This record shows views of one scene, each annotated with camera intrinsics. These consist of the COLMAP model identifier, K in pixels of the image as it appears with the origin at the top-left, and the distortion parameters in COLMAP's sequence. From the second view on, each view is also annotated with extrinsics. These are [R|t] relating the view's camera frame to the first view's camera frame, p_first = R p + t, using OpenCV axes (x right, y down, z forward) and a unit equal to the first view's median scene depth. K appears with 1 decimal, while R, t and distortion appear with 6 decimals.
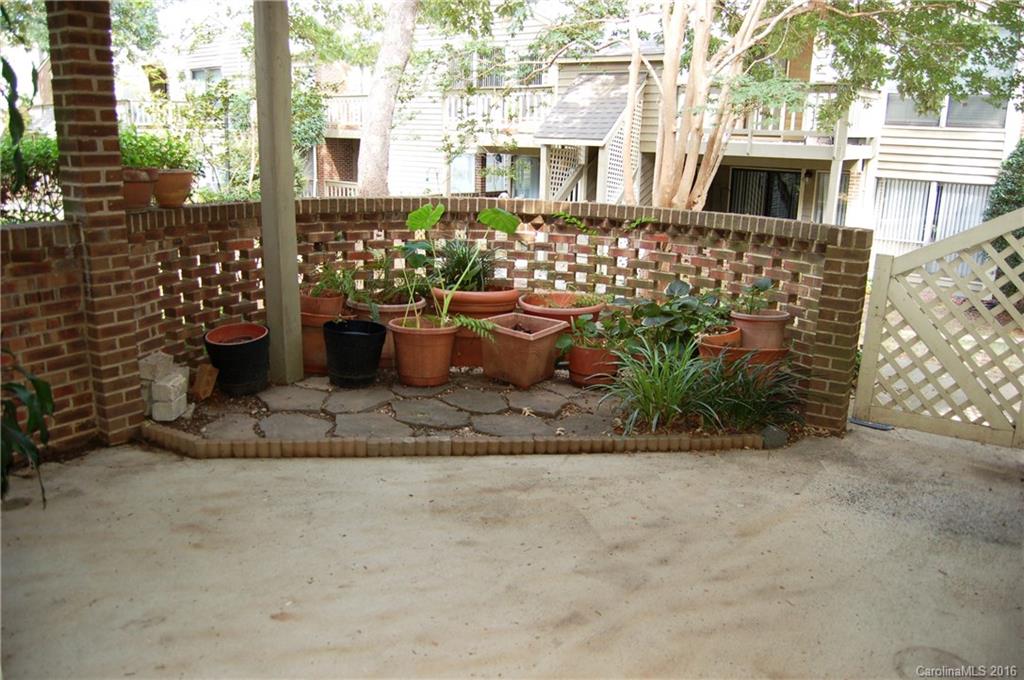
lens RADIAL K [[806.8, 0, 522.4], [0, 806.8, 337.6], [0, 0, 1]] dist [-0.094930, 0.035889]
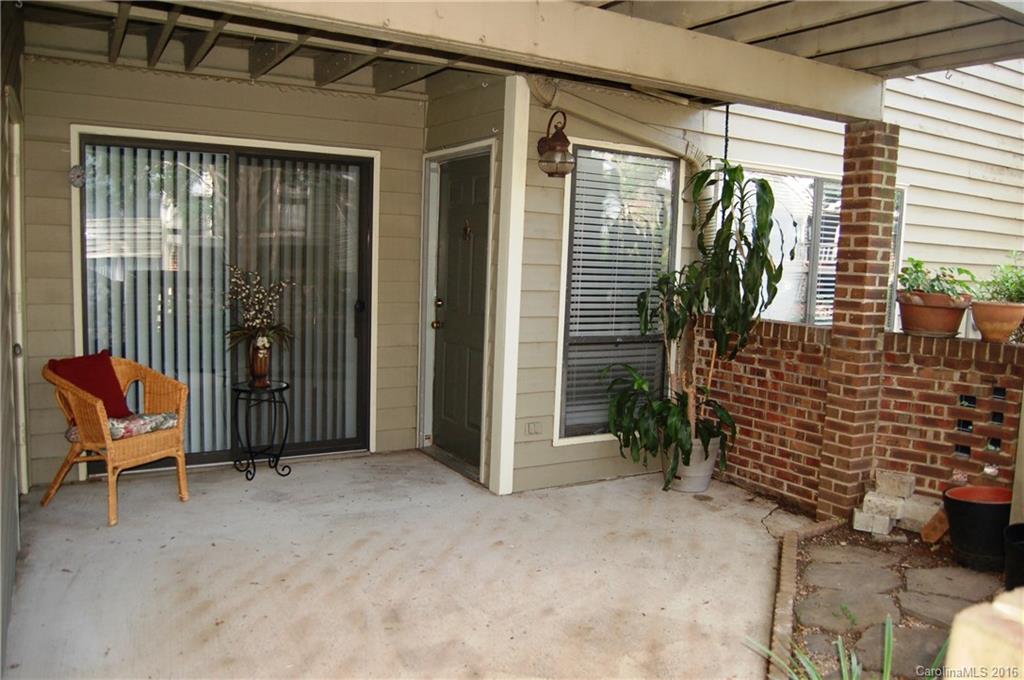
lens RADIAL K [[806.8, 0, 522.4], [0, 806.8, 337.6], [0, 0, 1]] dist [-0.094930, 0.035889]
pose [[-0.460018, 0.045539, -0.886741, 0.775775], [-0.262855, 0.946935, 0.184993, -0.245191], [0.848110, 0.318184, -0.423637, 1.164340]]
